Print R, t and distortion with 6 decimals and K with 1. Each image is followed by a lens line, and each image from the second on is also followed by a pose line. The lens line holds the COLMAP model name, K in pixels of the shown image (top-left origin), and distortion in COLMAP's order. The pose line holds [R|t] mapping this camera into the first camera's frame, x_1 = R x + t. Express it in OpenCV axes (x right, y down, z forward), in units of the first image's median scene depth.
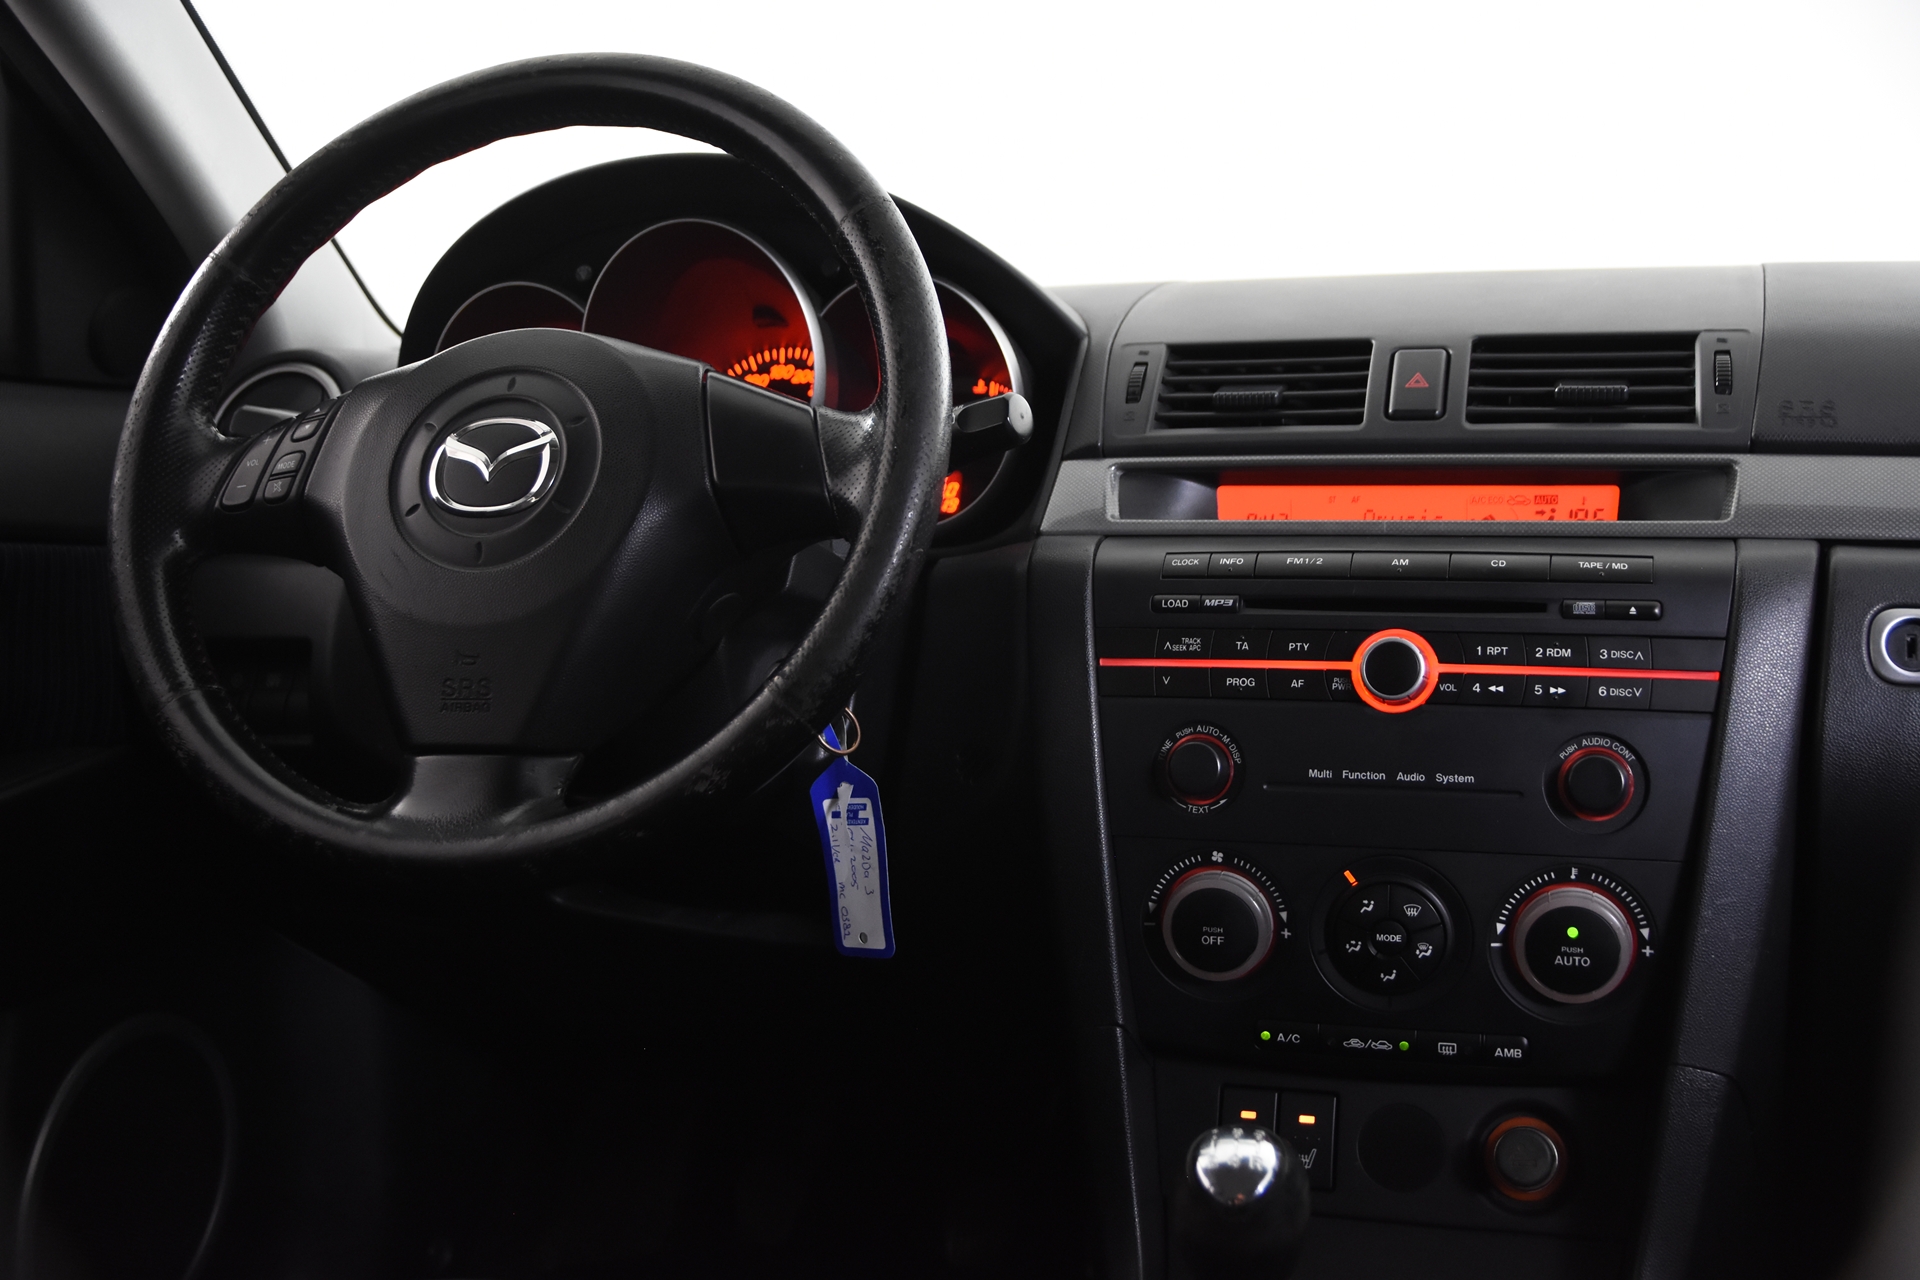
lens RADIAL K [[2218.1, 0, 960.2], [0, 2218.1, 653.9], [0, 0, 1]] dist [-0.018636, 0.000000]
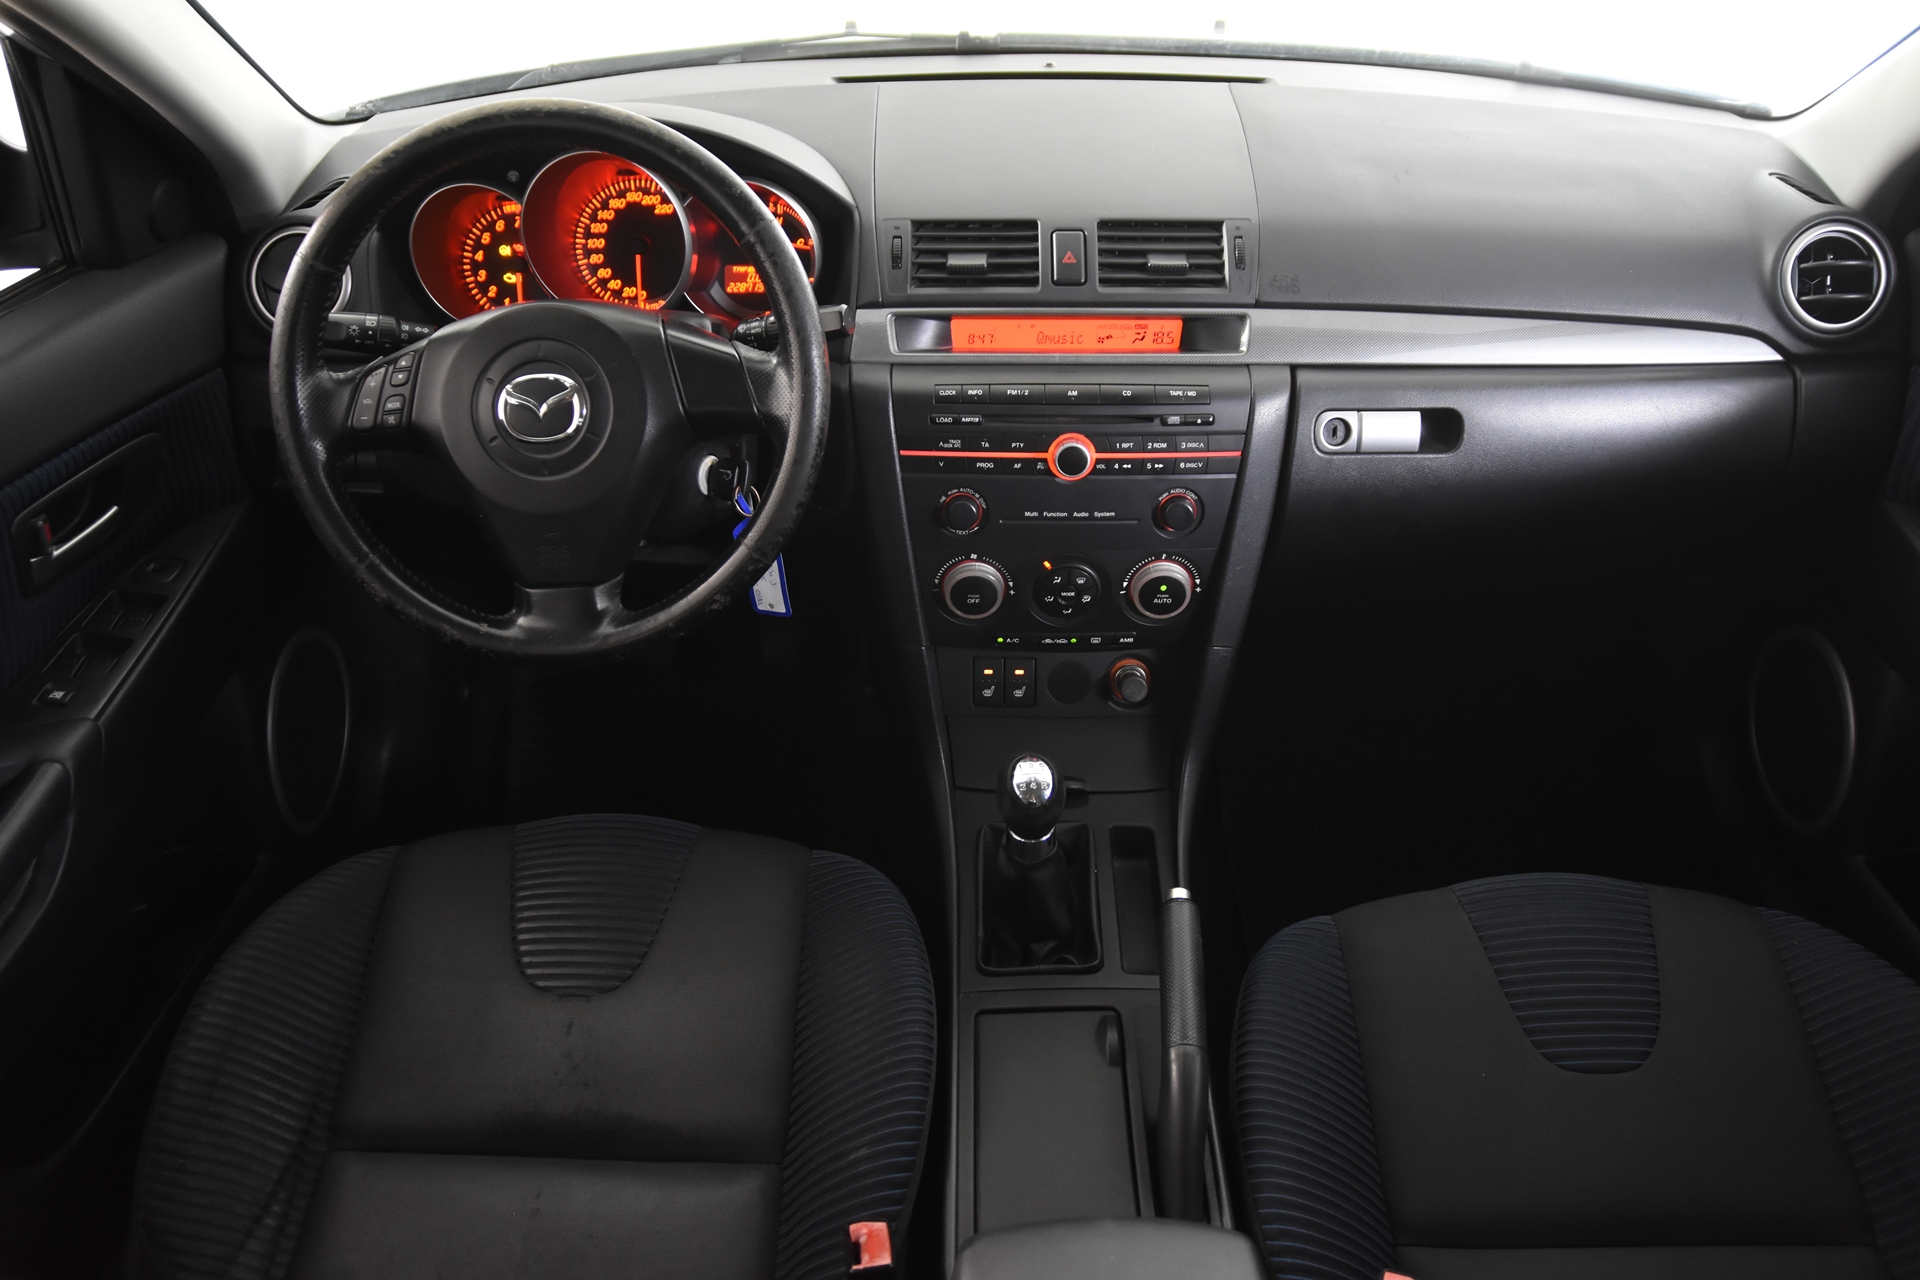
lens RADIAL K [[1437.6, 0, 954.9], [0, 1437.6, 652.0], [0, 0, 1]] dist [-0.121063, 0.085883]
pose [[0.961948, -0.149082, 0.228979, -0.179850], [0.026615, 0.885172, 0.464501, -0.386565], [-0.271934, -0.440732, 0.855457, -0.032958]]
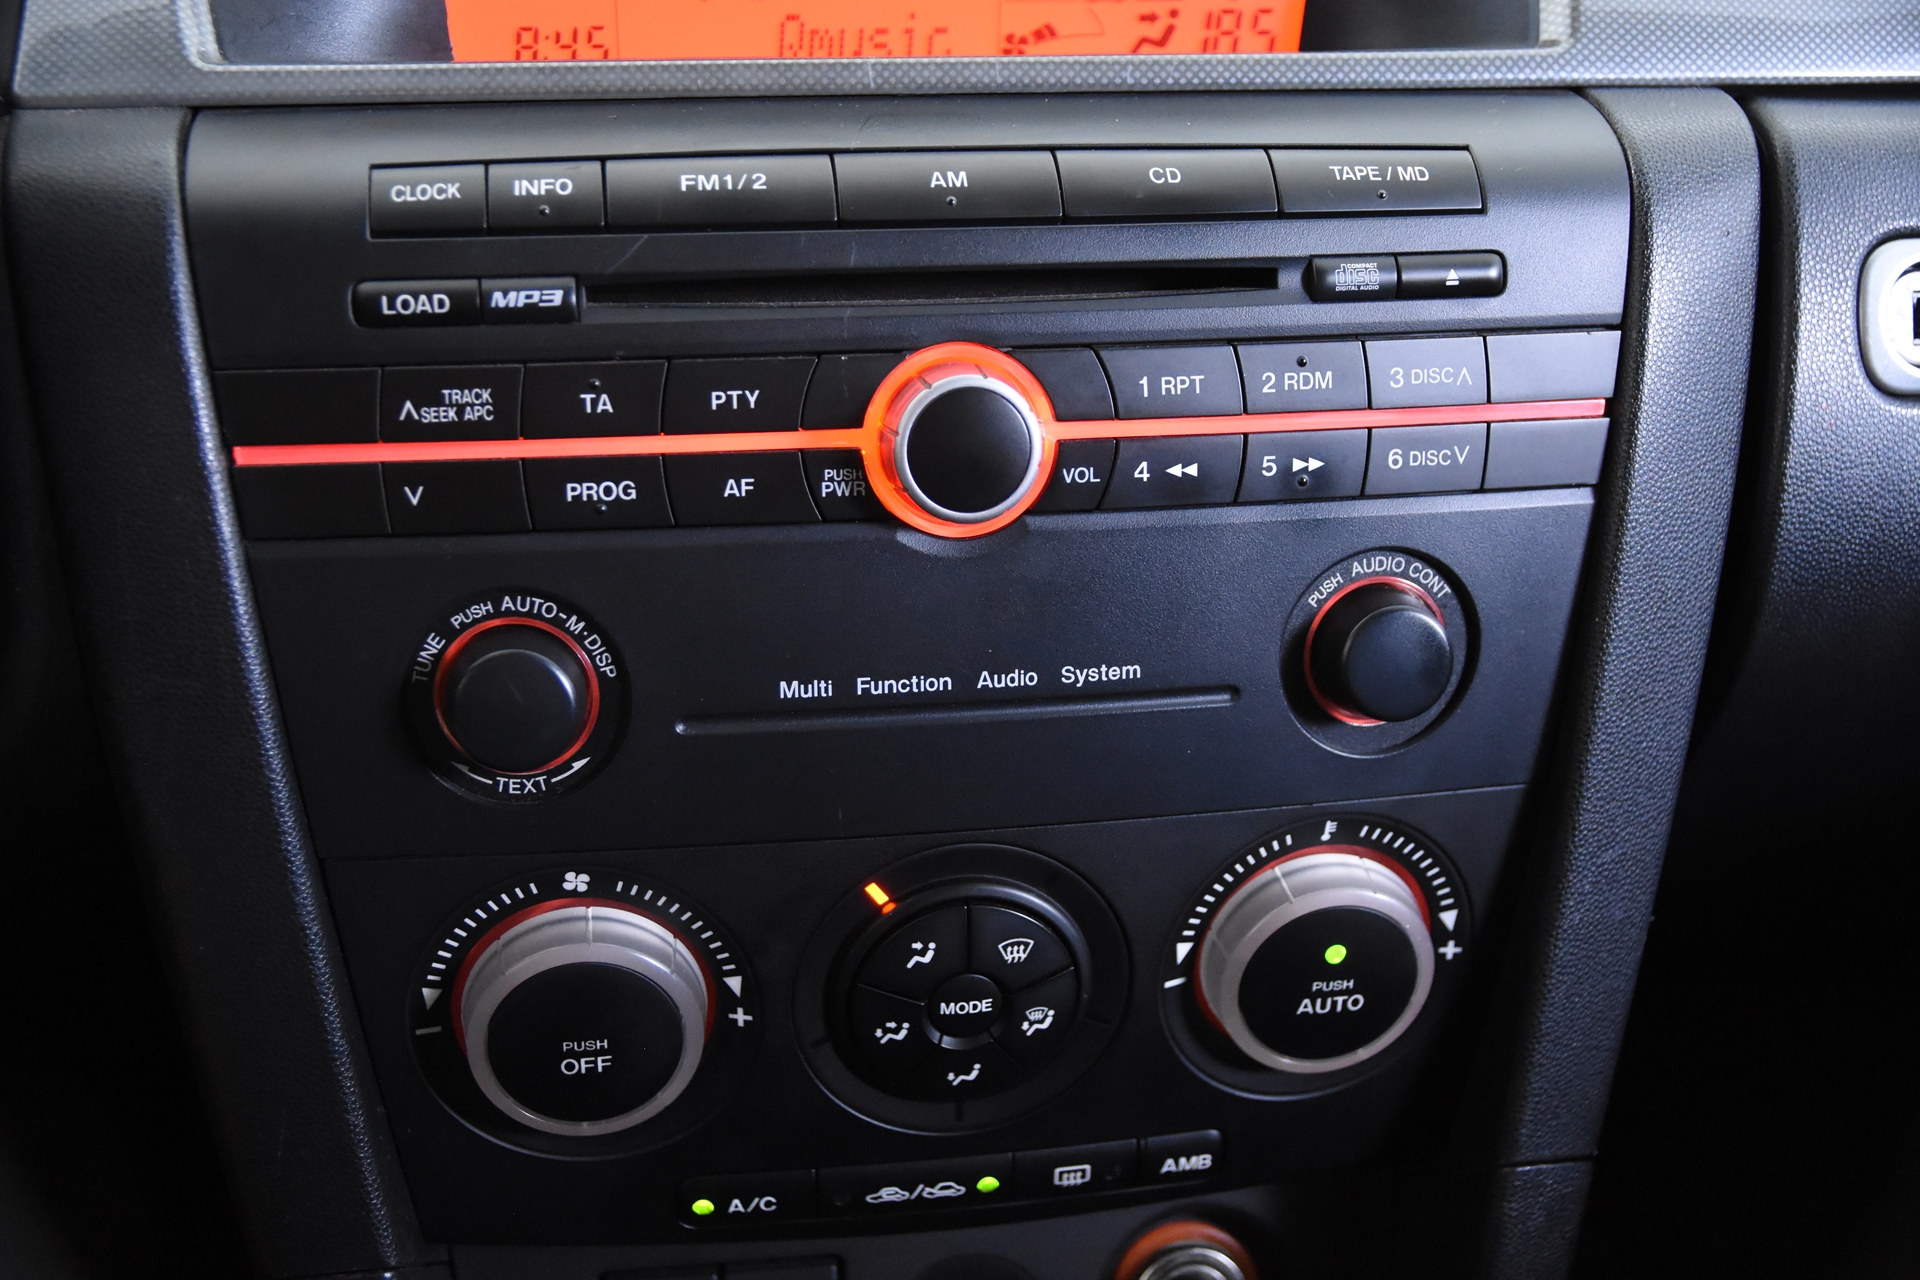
lens RADIAL K [[2218.1, 0, 960.2], [0, 2218.1, 654.9], [0, 0, 1]] dist [-0.018636, 0.000000]
pose [[0.898377, -0.154092, 0.411308, 0.010767], [0.022597, 0.951415, 0.307081, -0.084847], [-0.438643, -0.266580, 0.858211, 0.605415]]
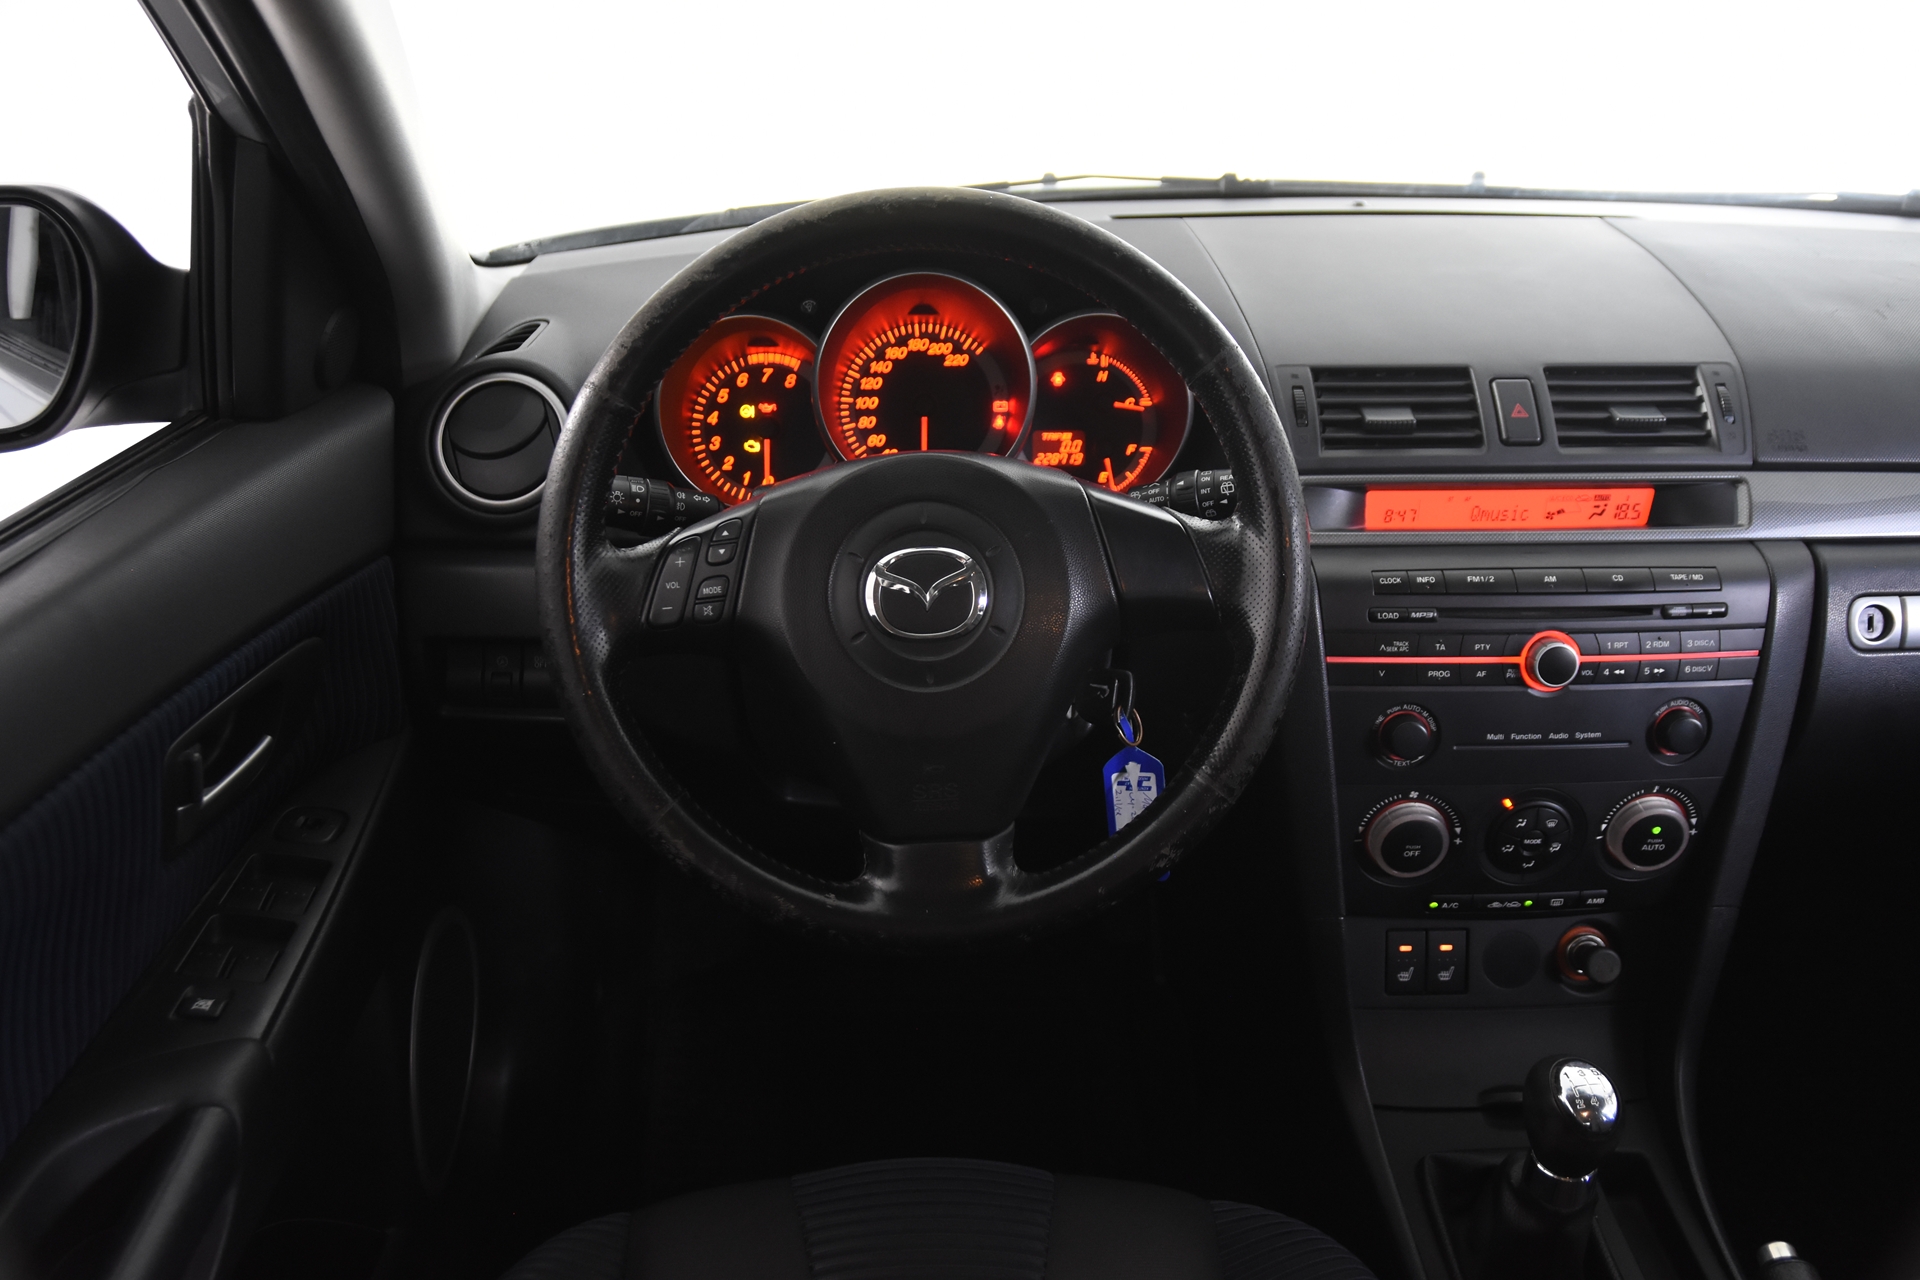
lens RADIAL K [[1611.6, 0, 950.2], [0, 1611.6, 649.0], [0, 0, 1]] dist [-0.099591, 0.095117]
pose [[0.952065, -0.119391, 0.281633, -0.428867], [0.029353, 0.952095, 0.304389, -0.306545], [-0.304483, -0.281532, 0.909962, 0.211962]]
